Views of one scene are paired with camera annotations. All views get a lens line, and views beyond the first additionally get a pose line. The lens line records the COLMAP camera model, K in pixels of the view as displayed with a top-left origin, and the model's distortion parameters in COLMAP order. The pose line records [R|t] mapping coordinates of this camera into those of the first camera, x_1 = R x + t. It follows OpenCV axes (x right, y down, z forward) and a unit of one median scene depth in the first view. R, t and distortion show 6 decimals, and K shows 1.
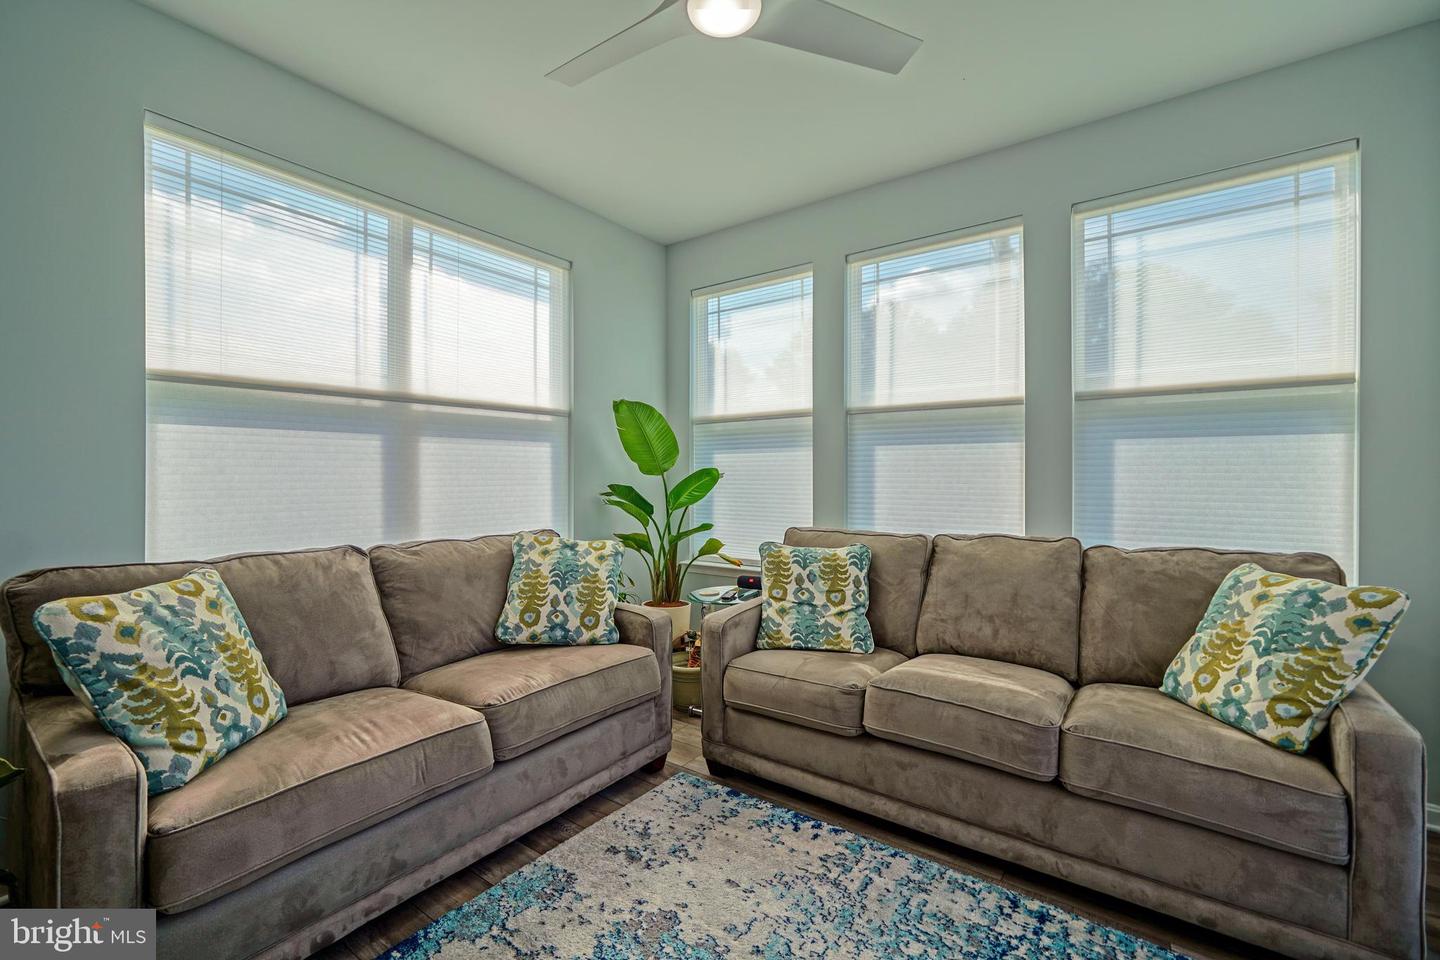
lens RADIAL K [[609.0, 0, 712.5], [0, 609.0, 476.8], [0, 0, 1]] dist [-0.005168, 0.003204]
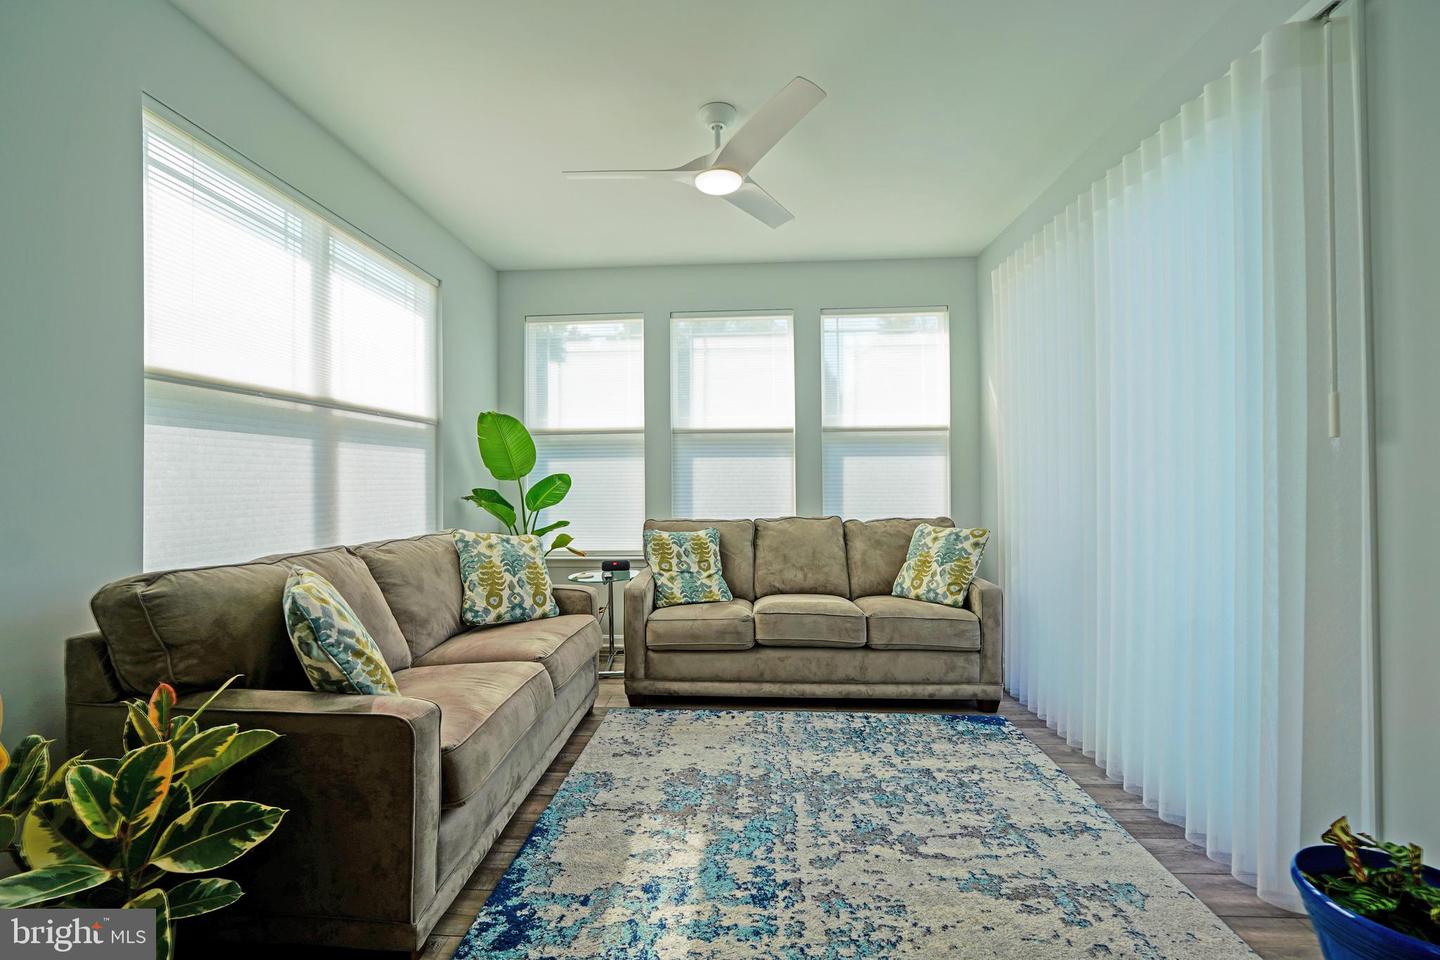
lens RADIAL K [[609.0, 0, 711.6], [0, 609.0, 475.2], [0, 0, 1]] dist [-0.005168, 0.003204]
pose [[0.843019, 0.000976, 0.537883, -0.607085], [0.006871, 0.999897, -0.012584, 0.007808], [-0.537840, 0.014305, 0.842926, -0.224676]]
